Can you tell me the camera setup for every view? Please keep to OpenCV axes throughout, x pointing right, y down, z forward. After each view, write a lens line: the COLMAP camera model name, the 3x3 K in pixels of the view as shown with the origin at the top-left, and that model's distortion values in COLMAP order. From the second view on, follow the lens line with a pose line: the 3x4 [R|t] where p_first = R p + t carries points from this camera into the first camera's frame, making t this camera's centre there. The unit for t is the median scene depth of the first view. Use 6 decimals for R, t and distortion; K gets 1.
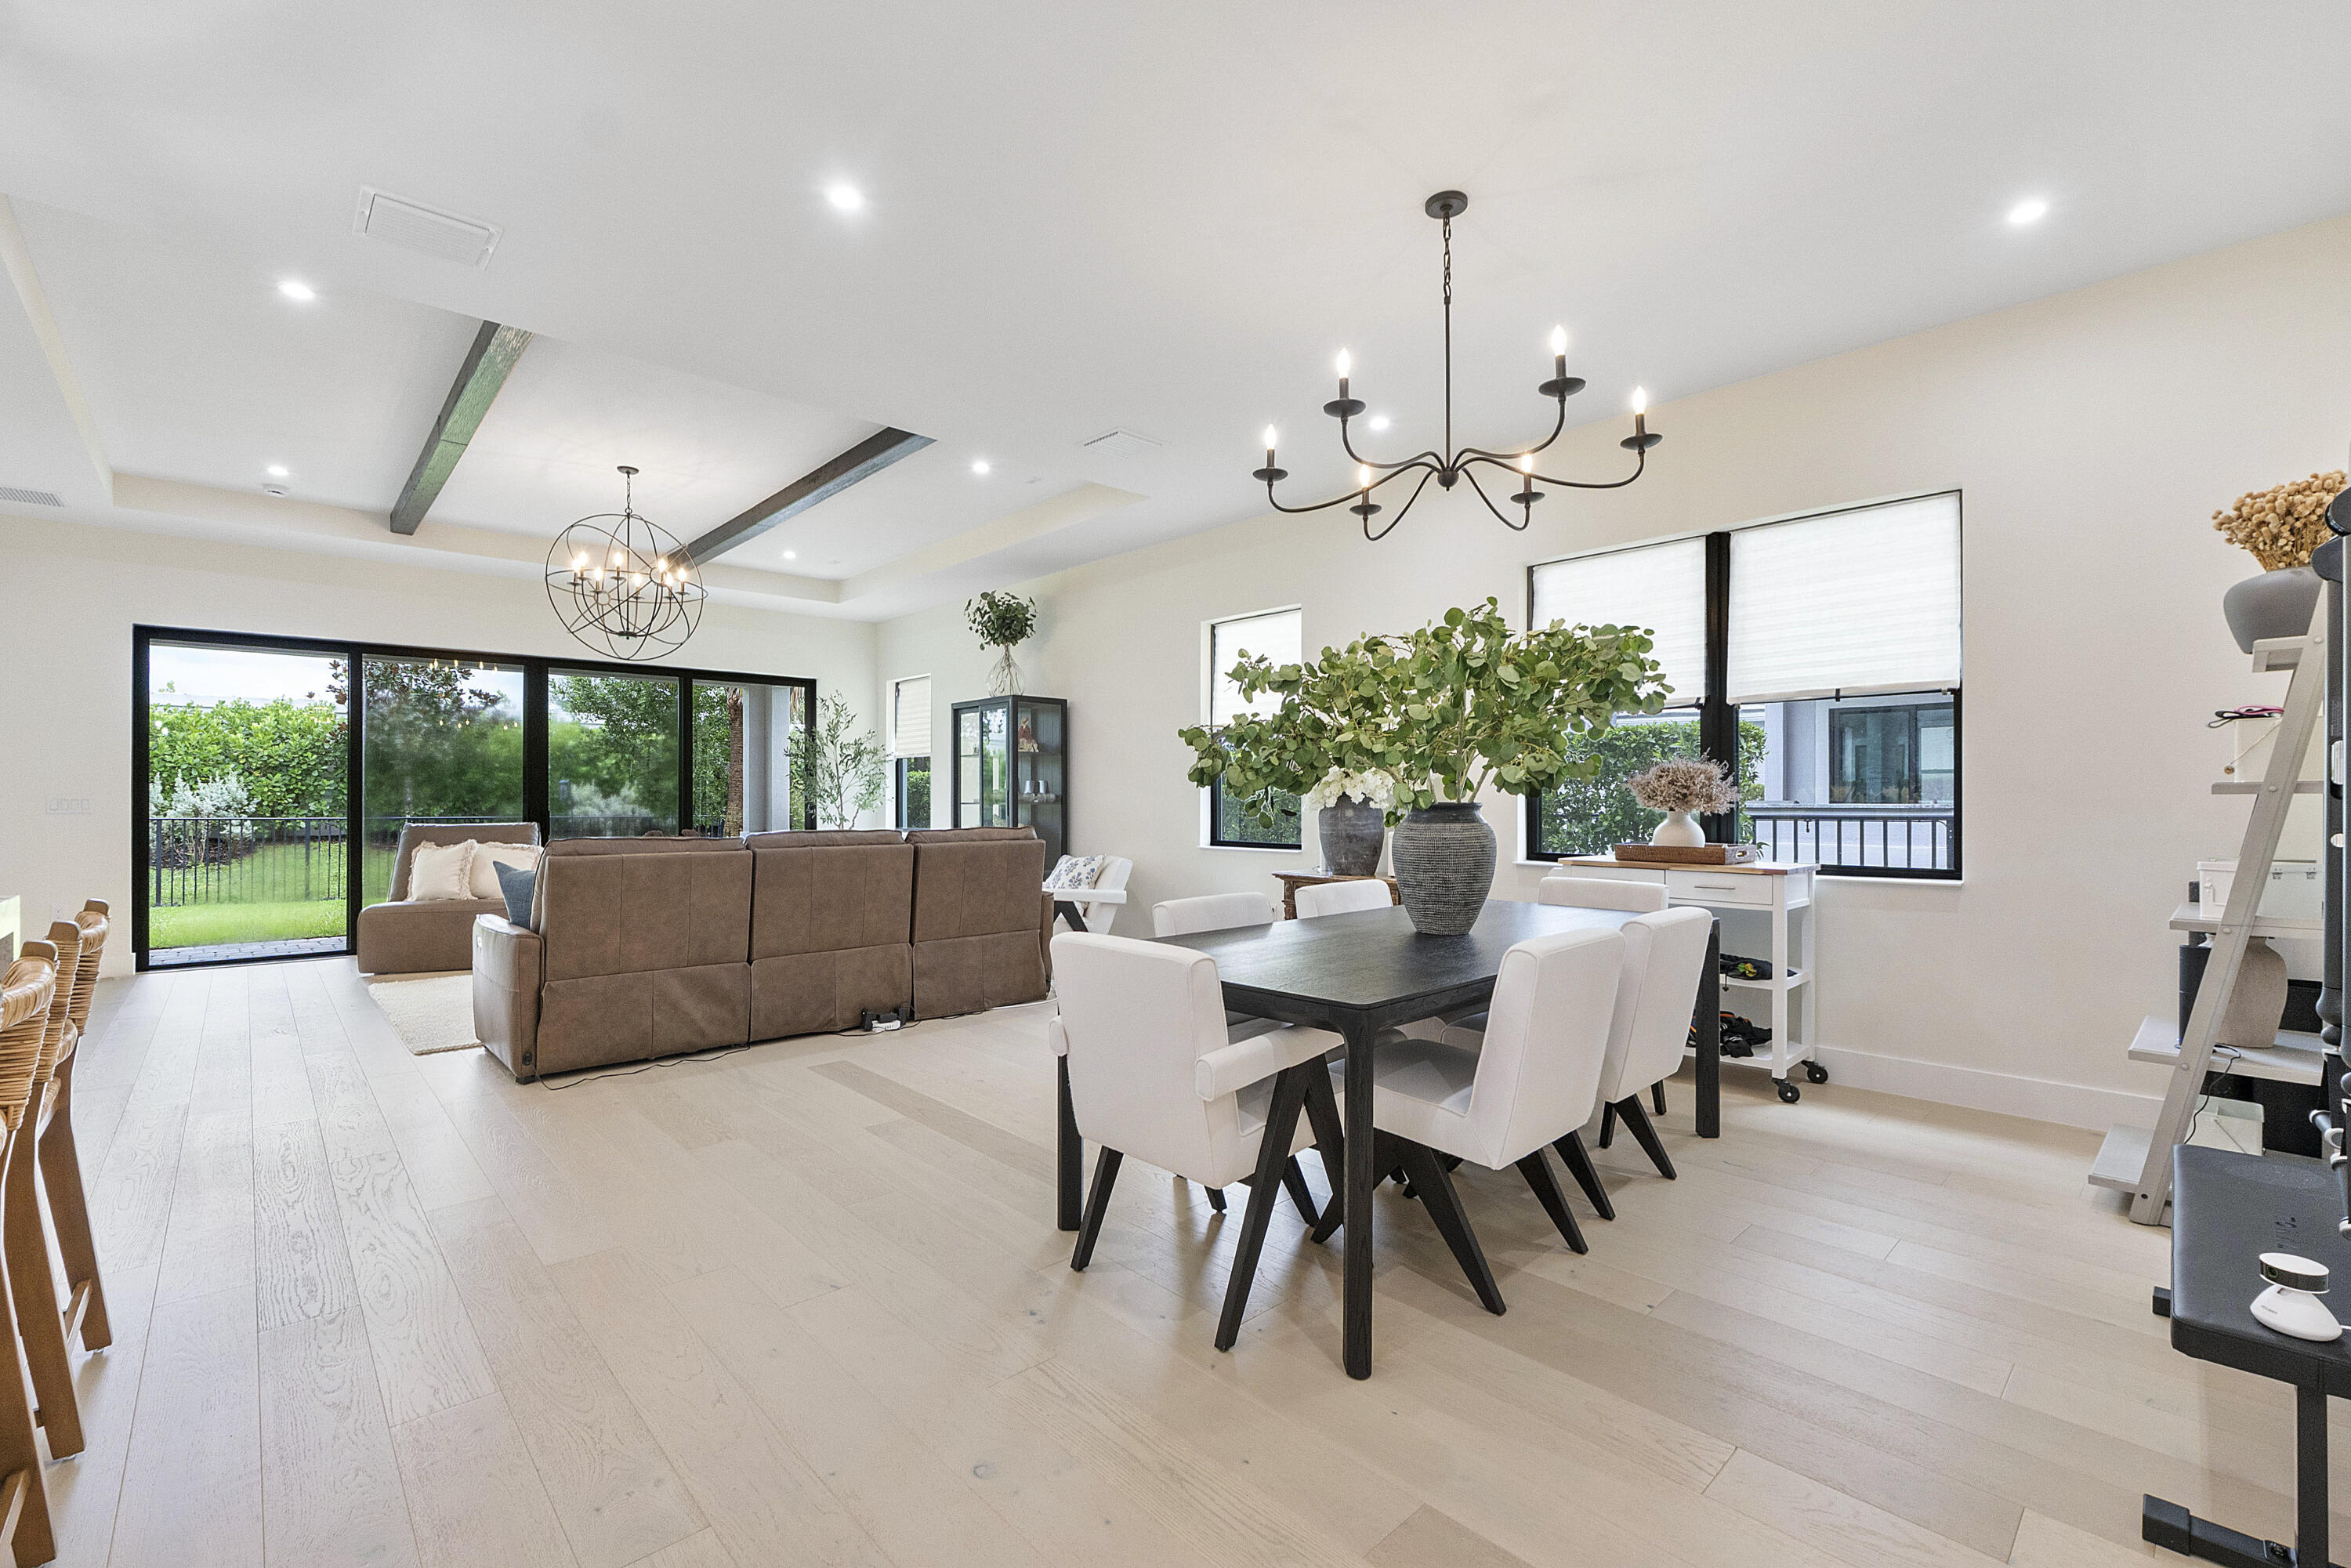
lens RADIAL K [[999.4, 0, 1166.2], [0, 999.4, 789.9], [0, 0, 1]] dist [-0.005642, -0.000496]
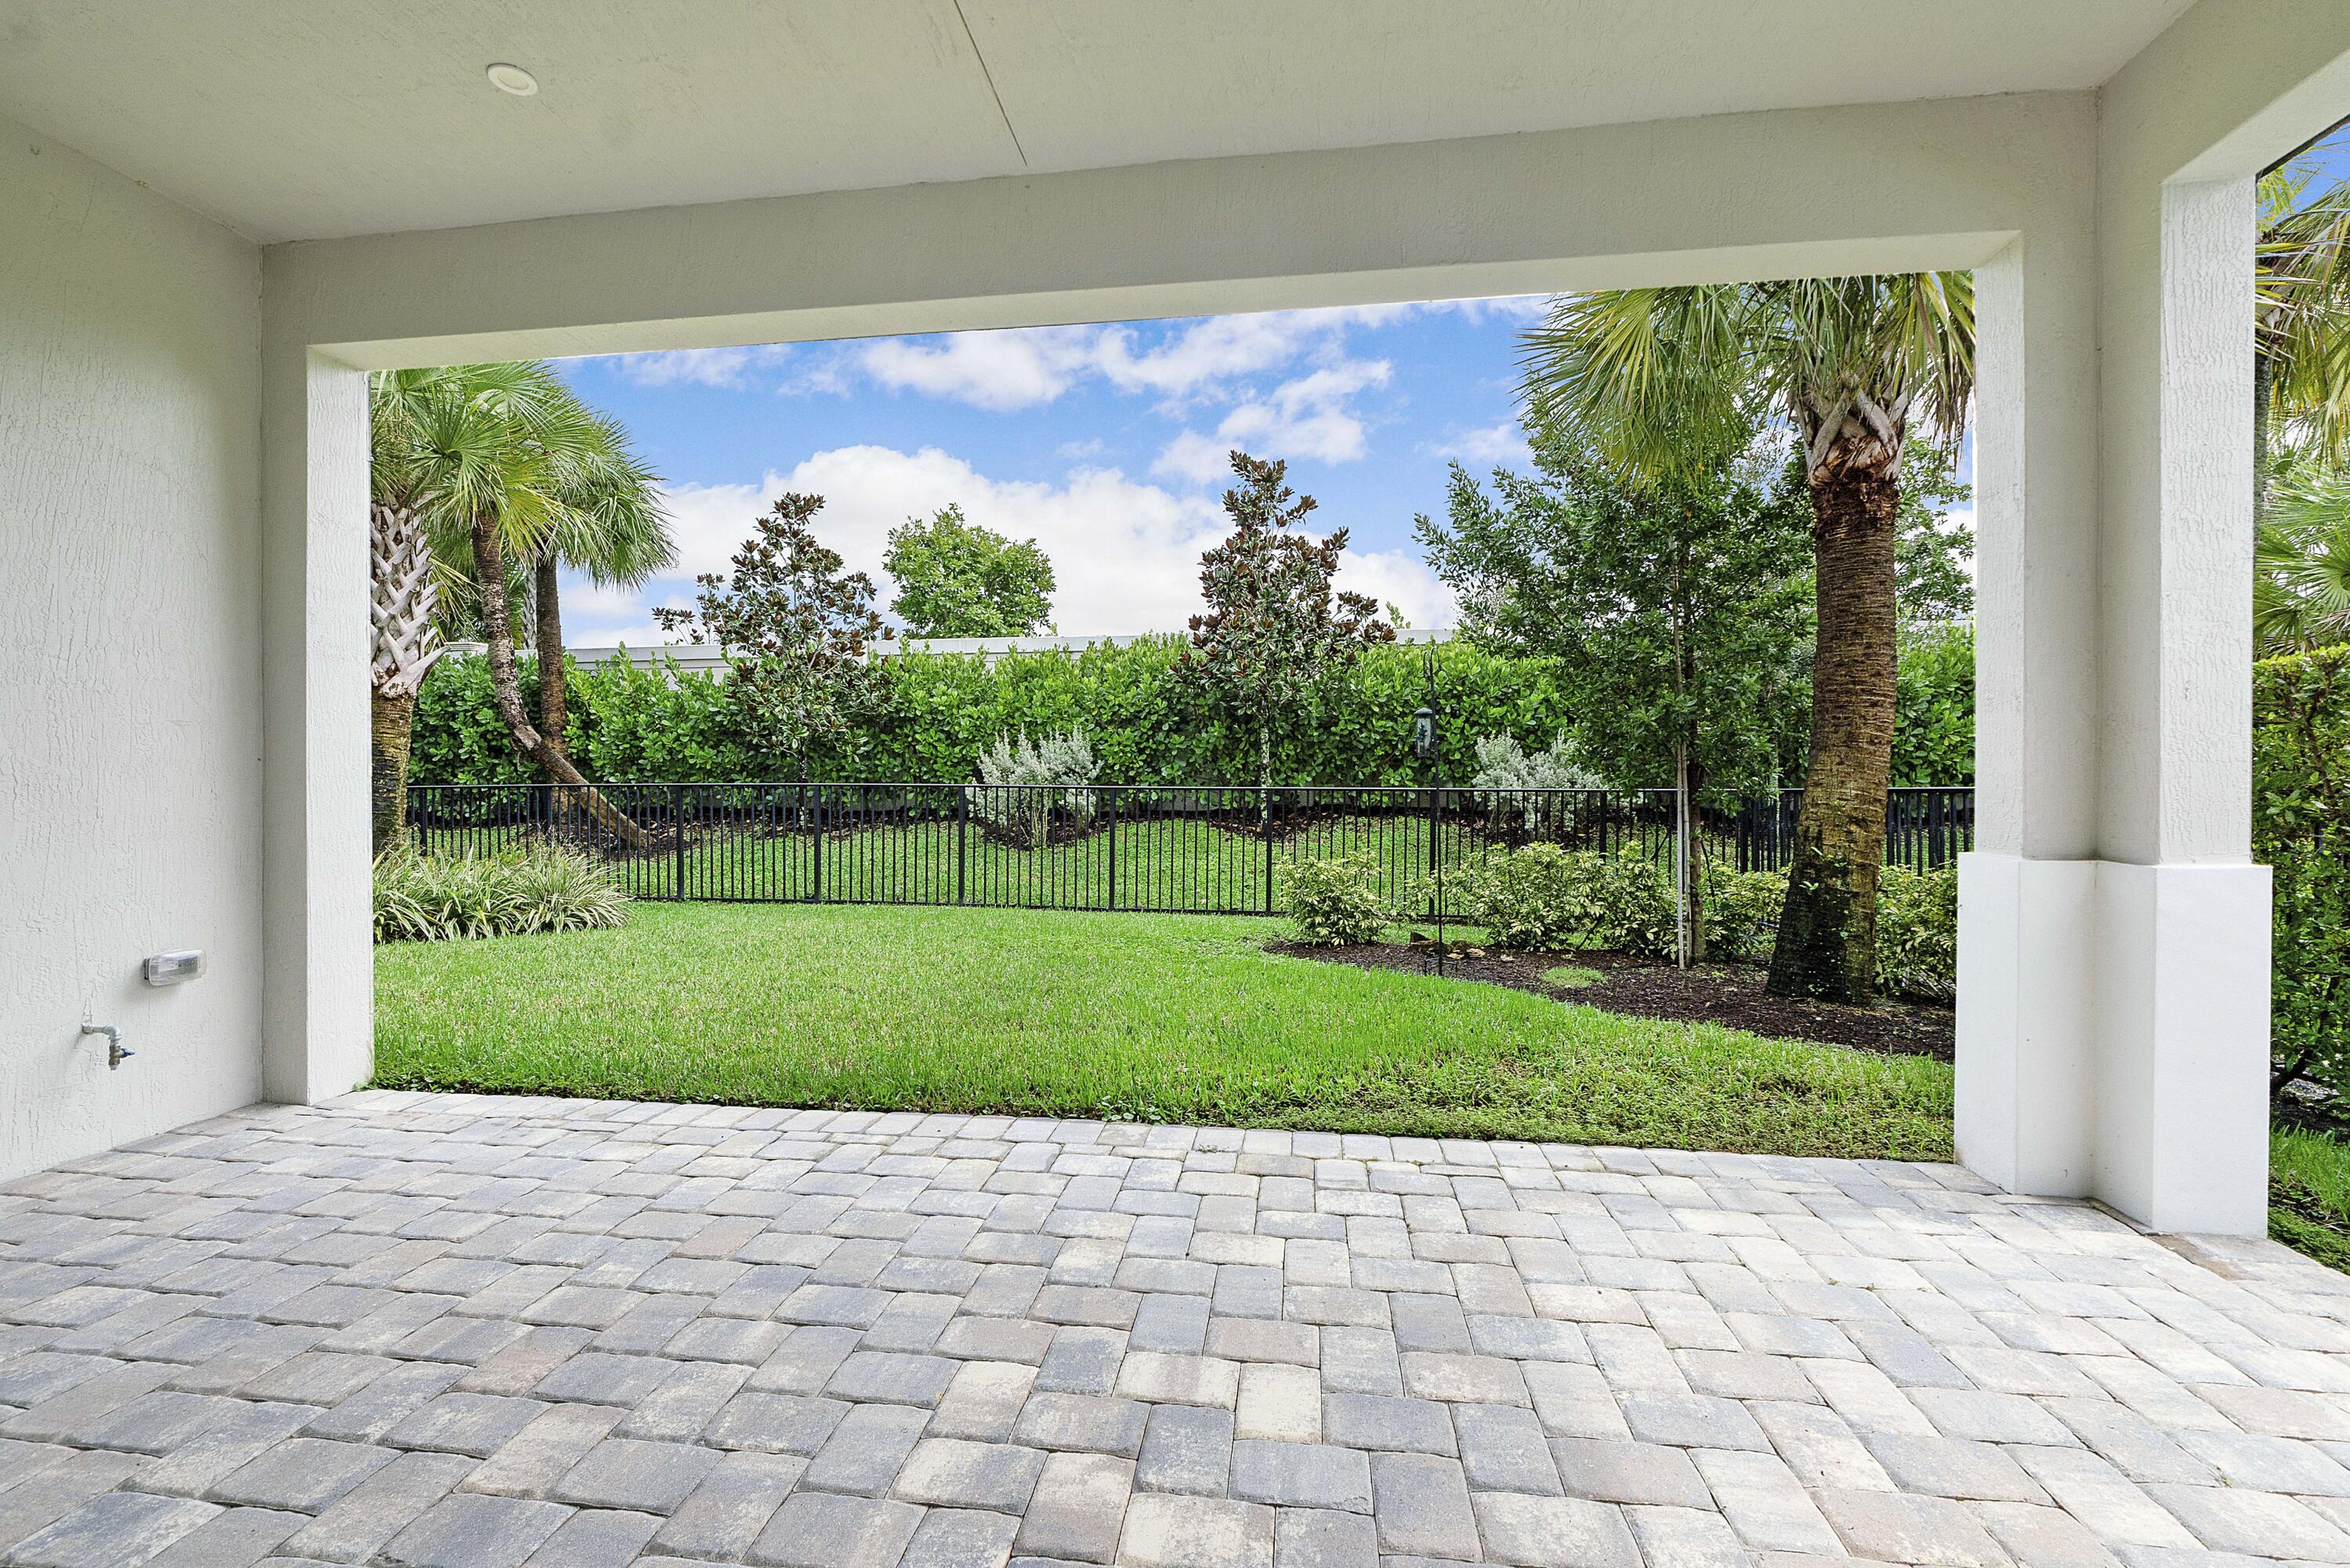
lens RADIAL K [[991.4, 0, 1175.0], [0, 991.4, 784.0], [0, 0, 1]] dist [-0.044503, -0.000083]
pose [[0.637467, 0.007822, -0.770438, -0.592856], [0.006976, 0.999849, 0.015923, 0.030155], [0.770446, -0.015525, 0.637316, 1.126072]]
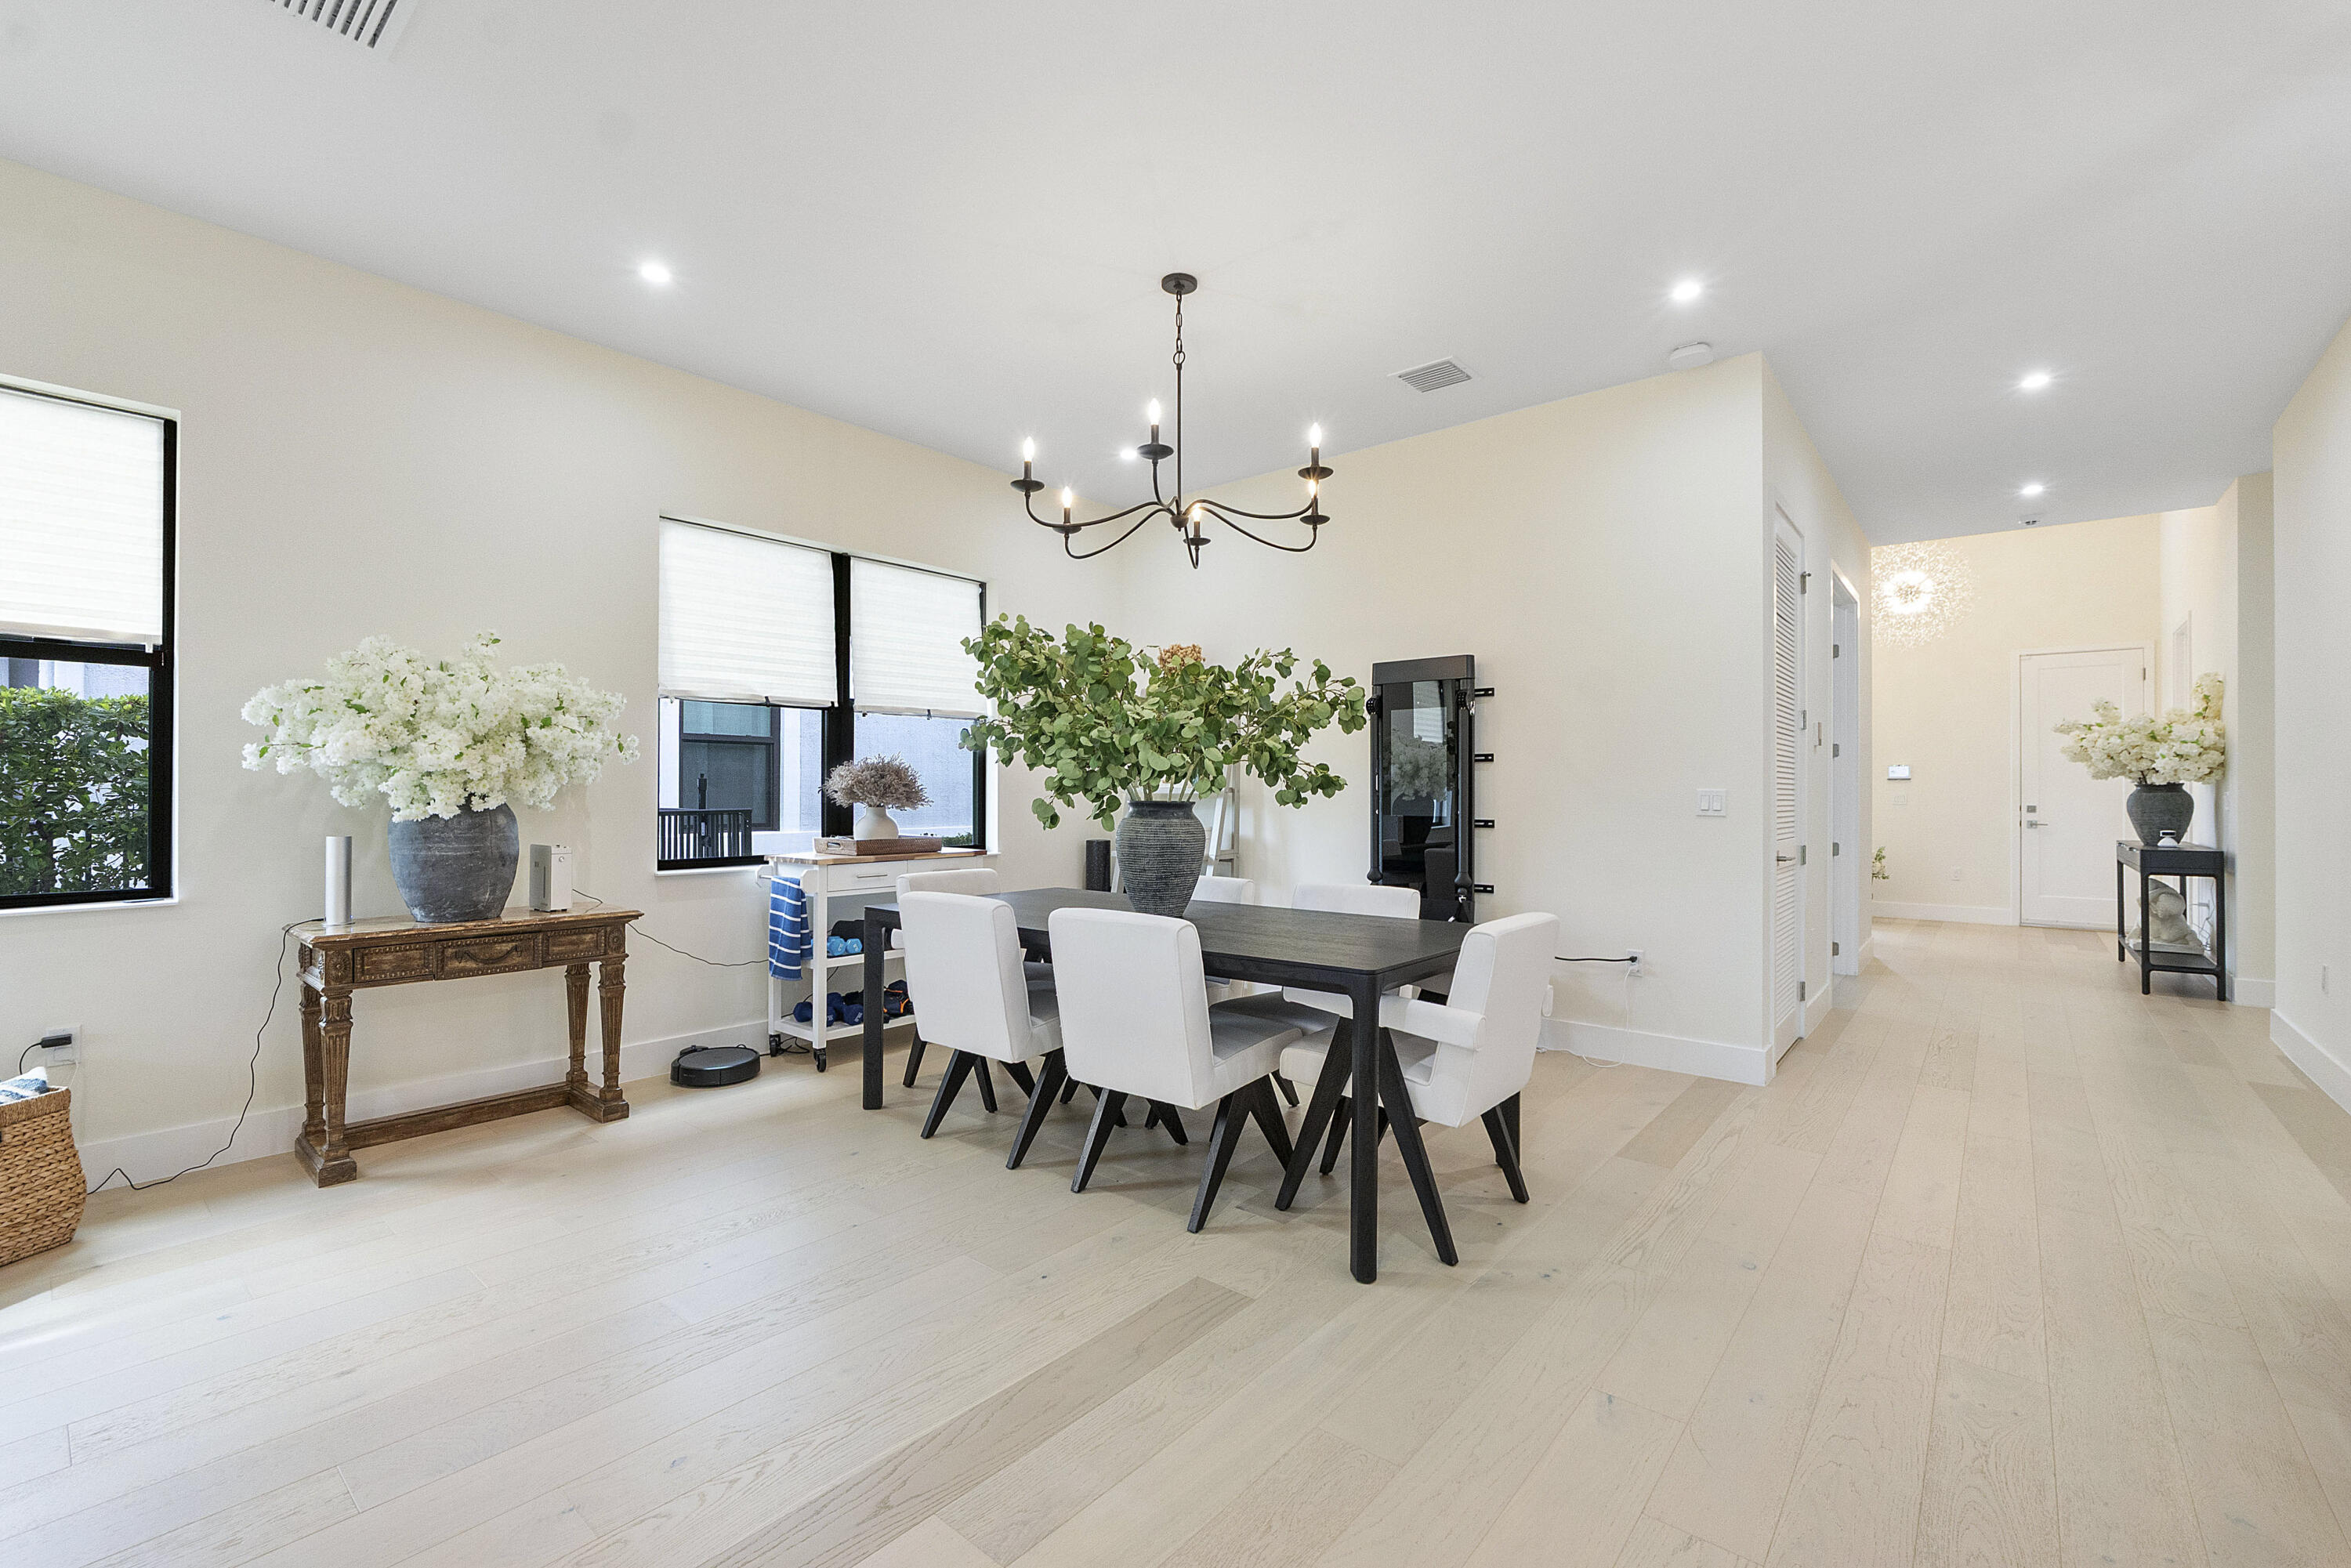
lens RADIAL K [[999.1, 0, 1177.0], [0, 999.1, 795.4], [0, 0, 1]] dist [-0.006628, 0.000246]
pose [[-0.126931, 0.001027, 0.991911, -0.325449], [-0.006208, 0.999979, -0.001830, 0.004038], [-0.991892, -0.006391, -0.126922, 0.435477]]
